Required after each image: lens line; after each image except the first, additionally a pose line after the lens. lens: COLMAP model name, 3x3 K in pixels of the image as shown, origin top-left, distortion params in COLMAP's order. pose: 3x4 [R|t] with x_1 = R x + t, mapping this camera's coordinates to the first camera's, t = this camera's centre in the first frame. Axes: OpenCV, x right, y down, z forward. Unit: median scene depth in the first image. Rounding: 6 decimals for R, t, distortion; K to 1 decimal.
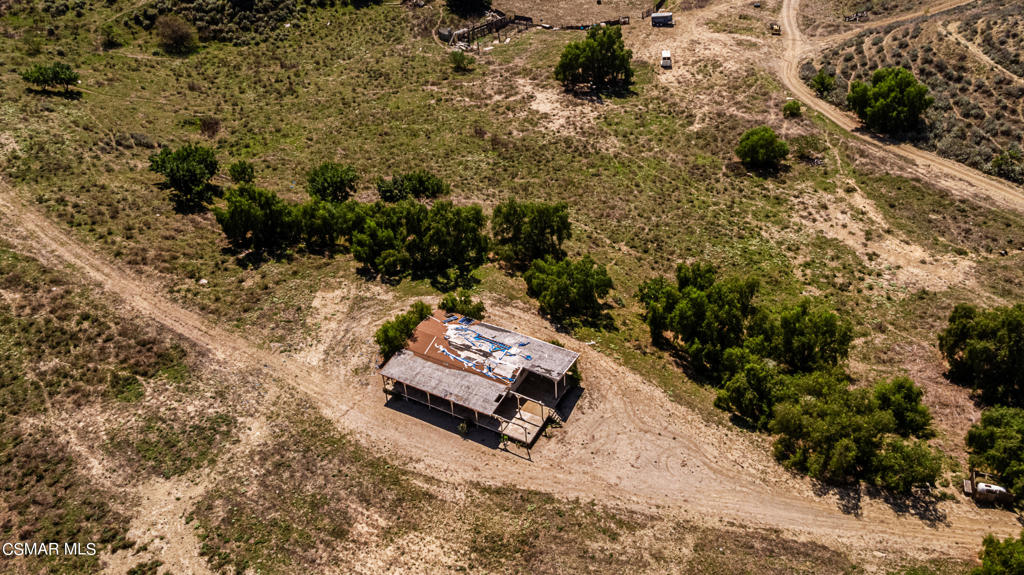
lens RADIAL K [[856.2, 0, 513.0], [0, 856.2, 286.6], [0, 0, 1]] dist [0.000994, 0.001345]
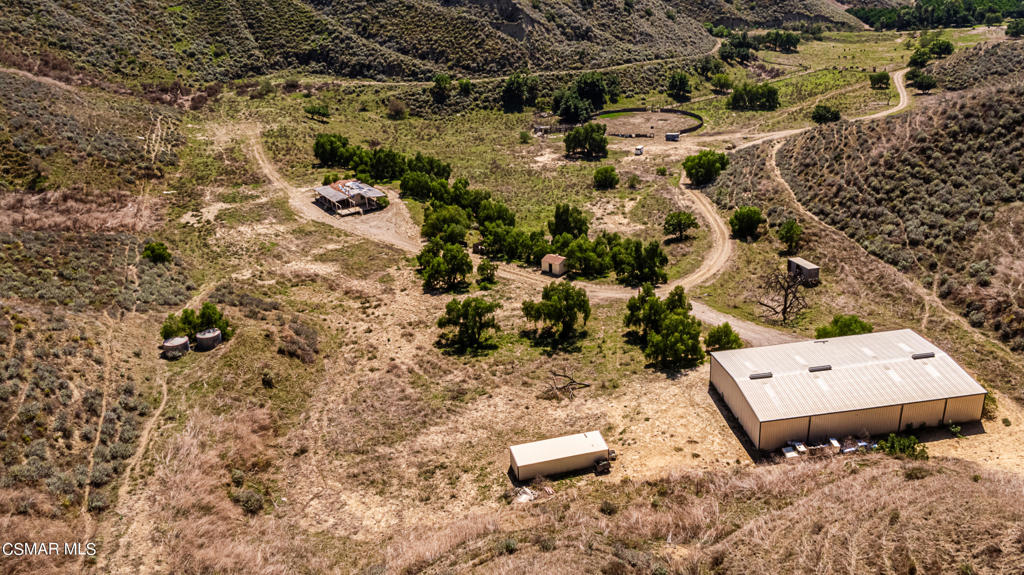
lens RADIAL K [[856.2, 0, 511.0], [0, 856.2, 287.8], [0, 0, 1]] dist [0.000994, 0.001345]
pose [[0.876433, 0.192319, -0.441450, 1.152749], [-0.291104, 0.941896, -0.167602, 0.486633], [0.383567, 0.275400, 0.881494, -0.644272]]
